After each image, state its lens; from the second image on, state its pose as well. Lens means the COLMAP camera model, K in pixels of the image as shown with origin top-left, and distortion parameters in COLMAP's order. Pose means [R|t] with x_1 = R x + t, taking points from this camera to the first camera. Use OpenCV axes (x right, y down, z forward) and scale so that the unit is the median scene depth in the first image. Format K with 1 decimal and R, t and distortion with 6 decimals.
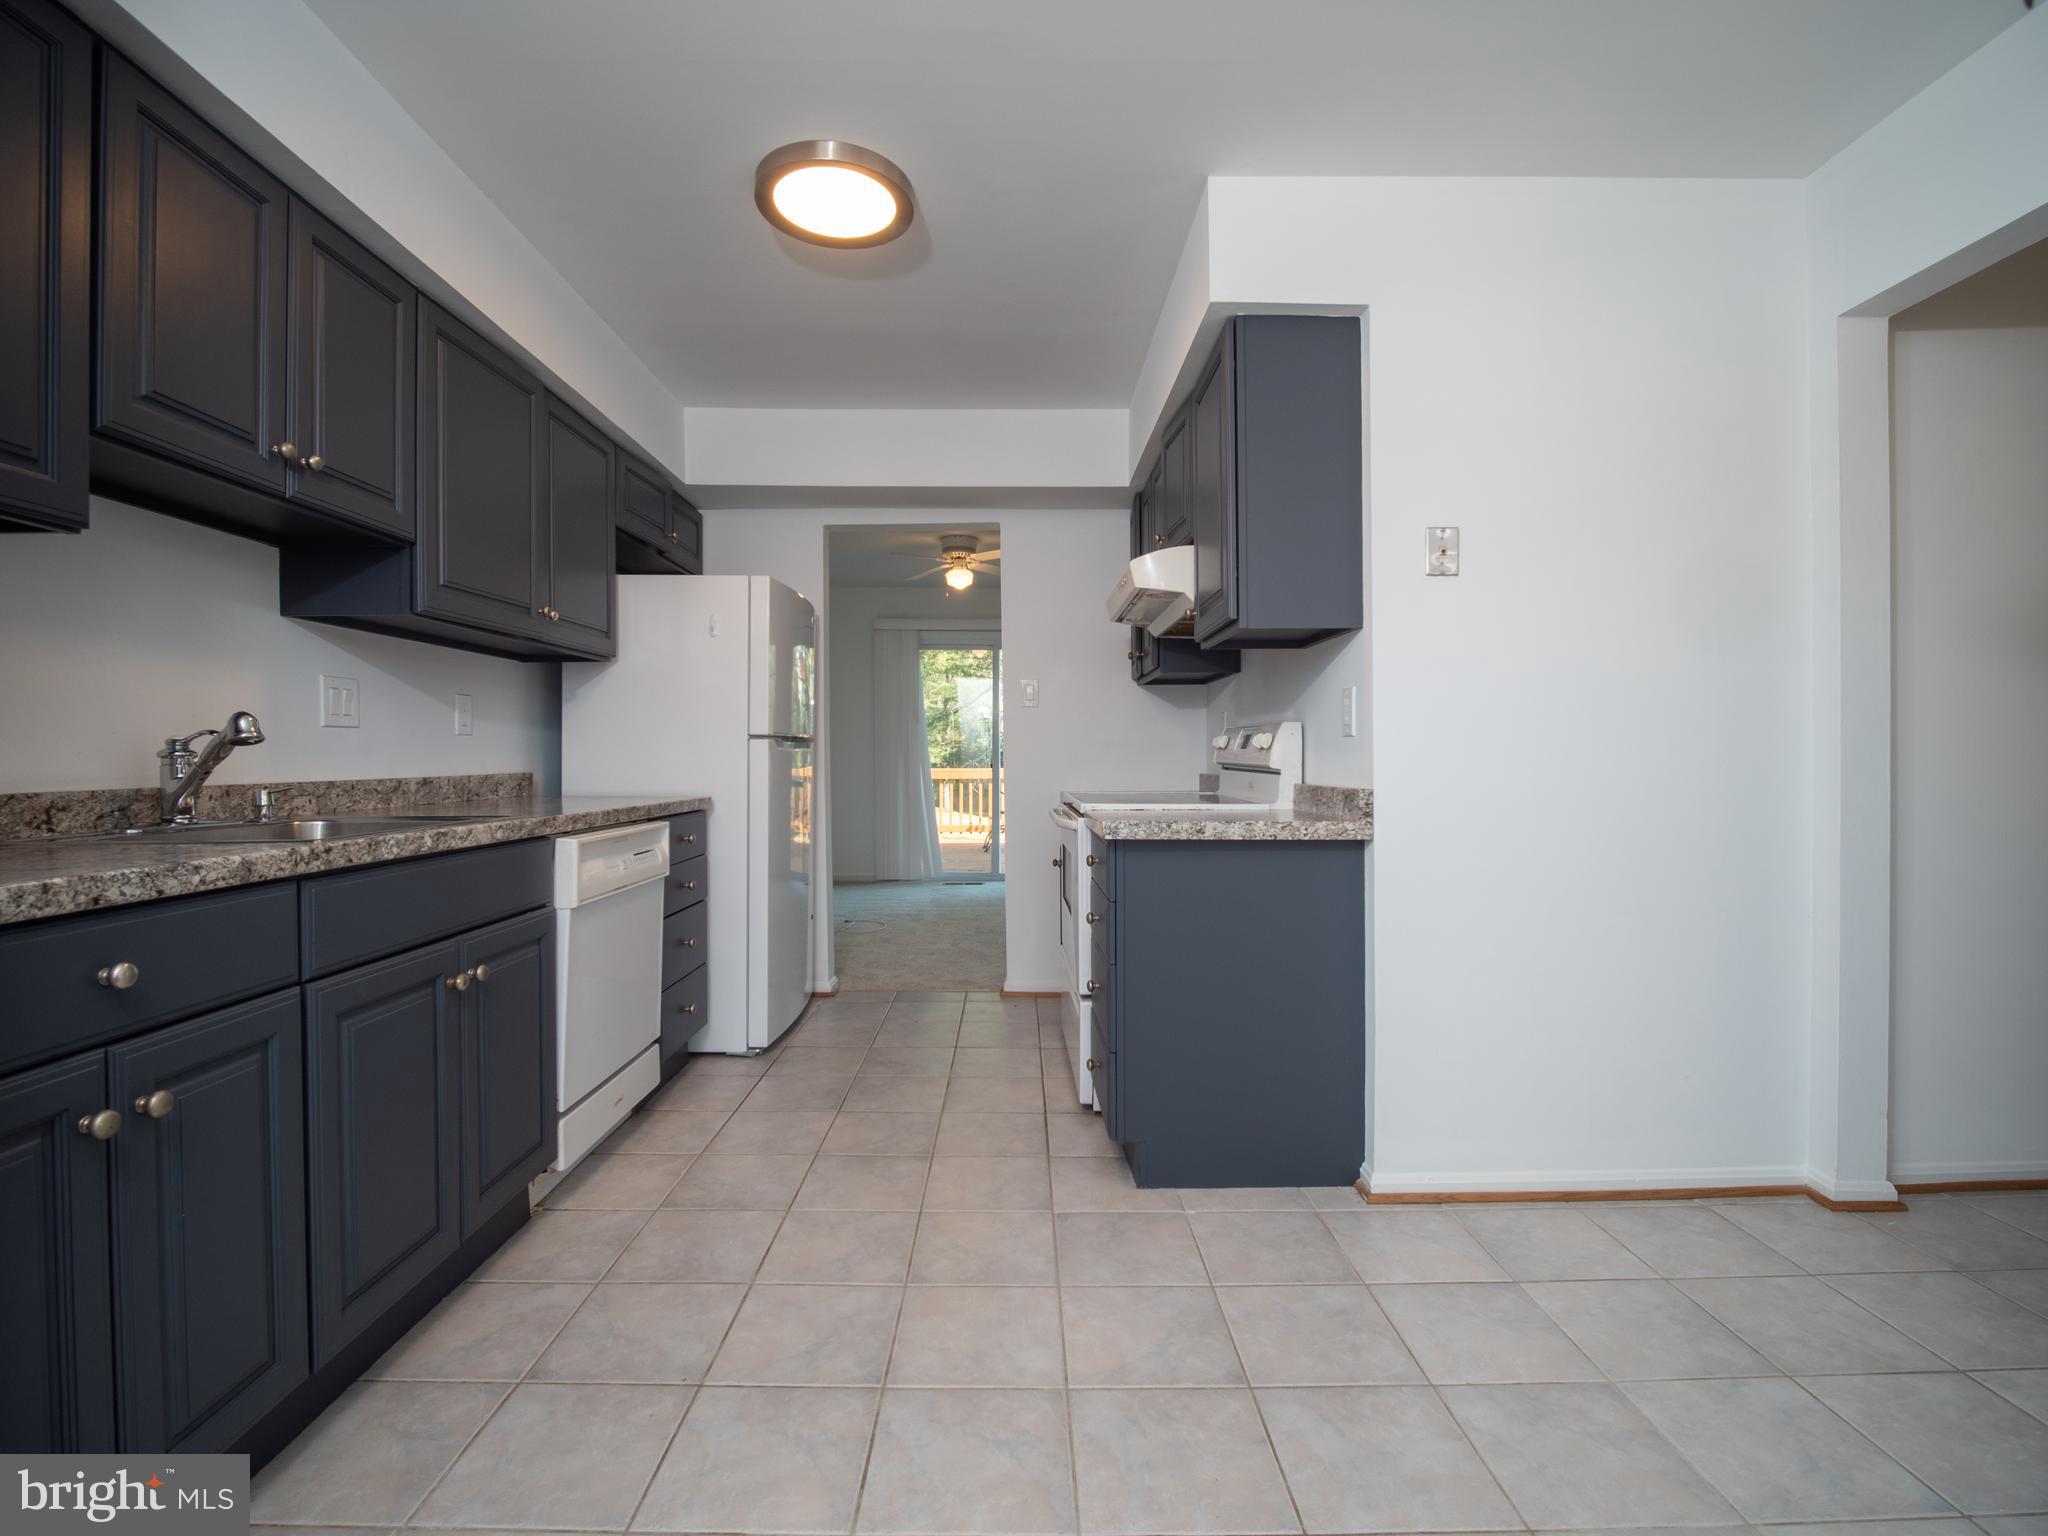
lens RADIAL K [[952.8, 0, 1019.7], [0, 952.8, 763.9], [0, 0, 1]] dist [-0.018888, -0.001266]
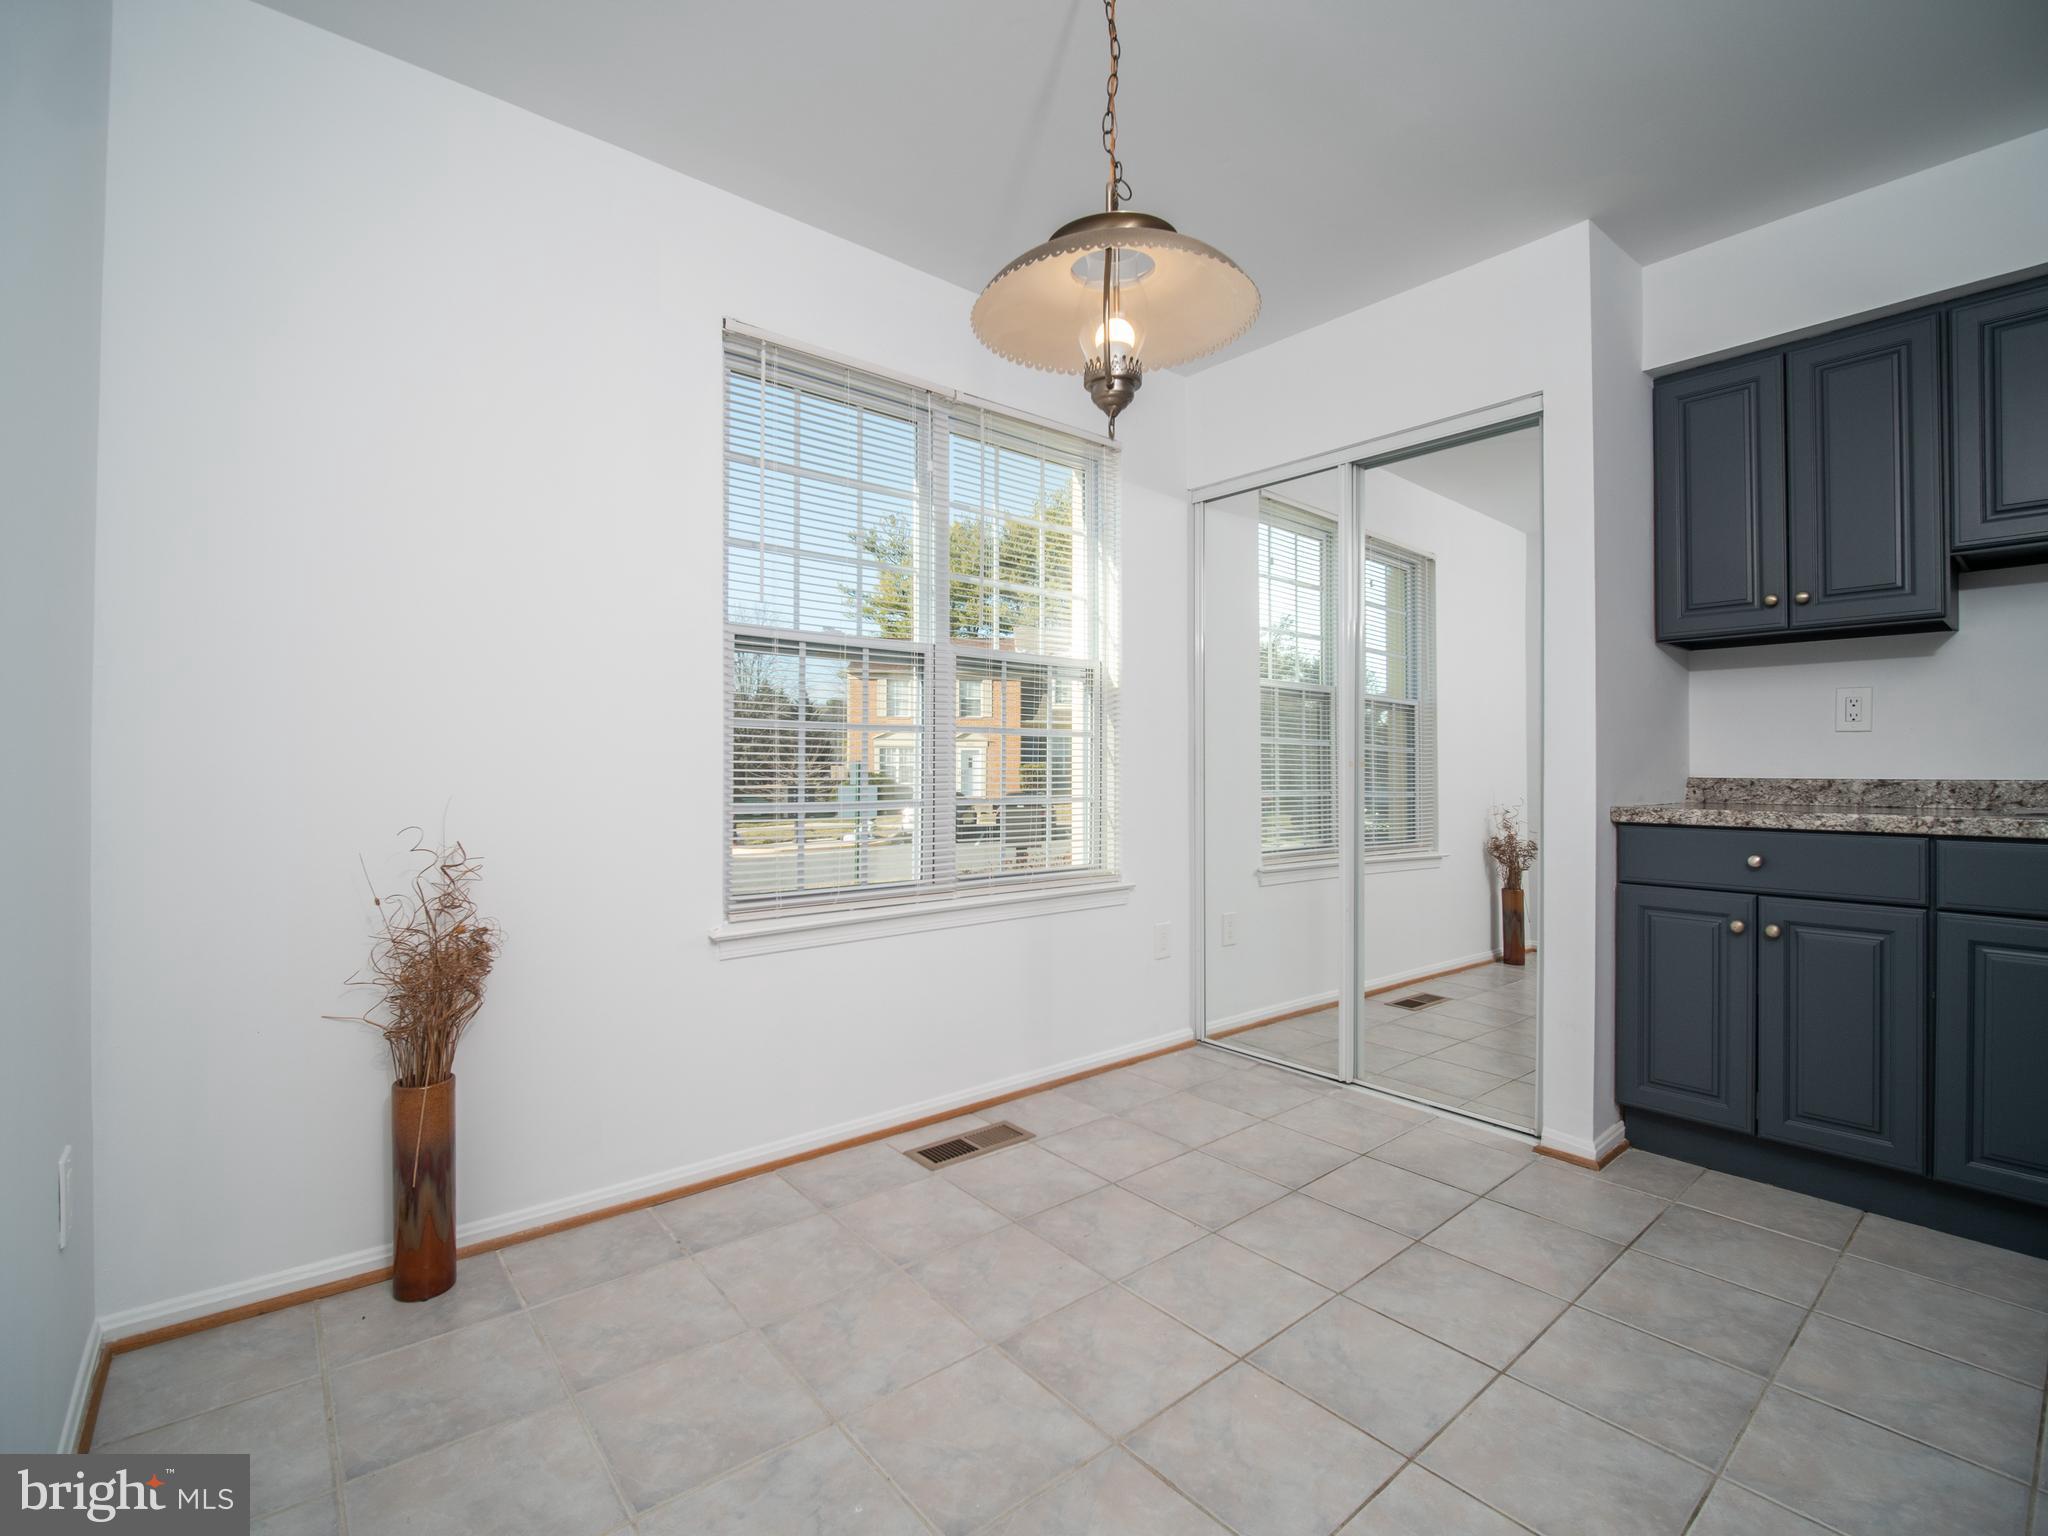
lens RADIAL K [[952.8, 0, 1019.7], [0, 952.8, 763.9], [0, 0, 1]] dist [-0.018888, -0.001266]
pose [[-0.773358, 0.003618, -0.633960, 0.827233], [-0.001234, 0.999973, 0.007213, -0.001563], [0.633969, 0.006360, -0.773333, 0.798448]]
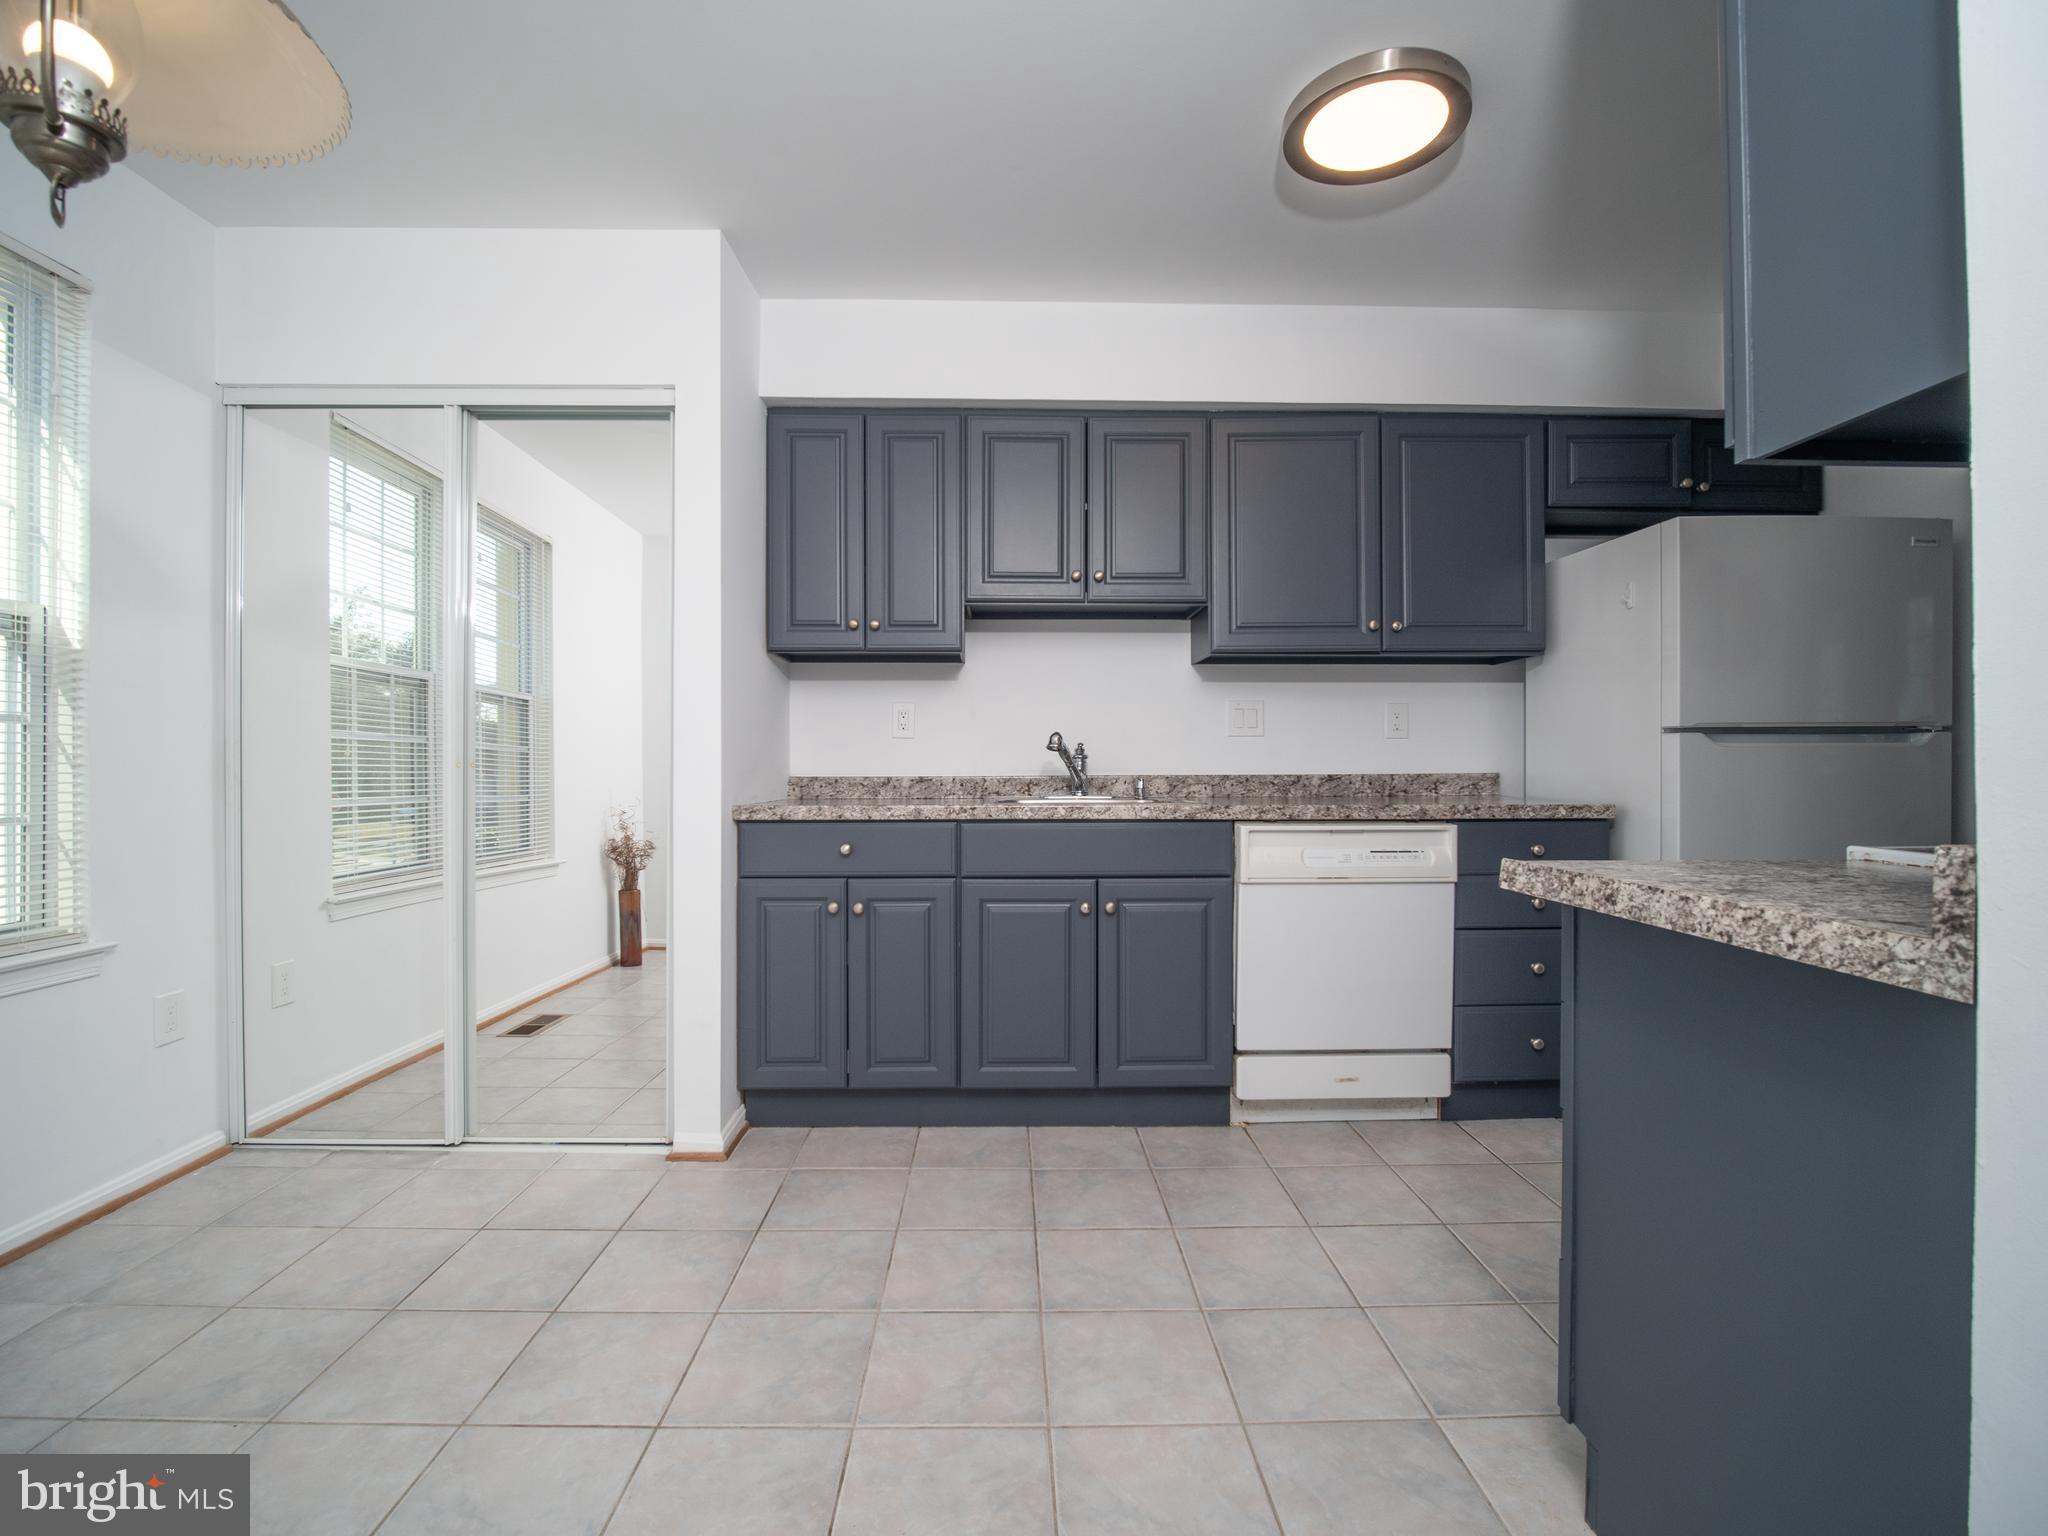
lens RADIAL K [[952.8, 0, 1019.7], [0, 952.8, 763.9], [0, 0, 1]] dist [-0.018888, -0.001266]
pose [[0.000320, 0.003671, -0.999993, 0.744187], [-0.006436, 0.999973, 0.003669, -0.001551], [0.999979, 0.006435, 0.000344, 0.728020]]
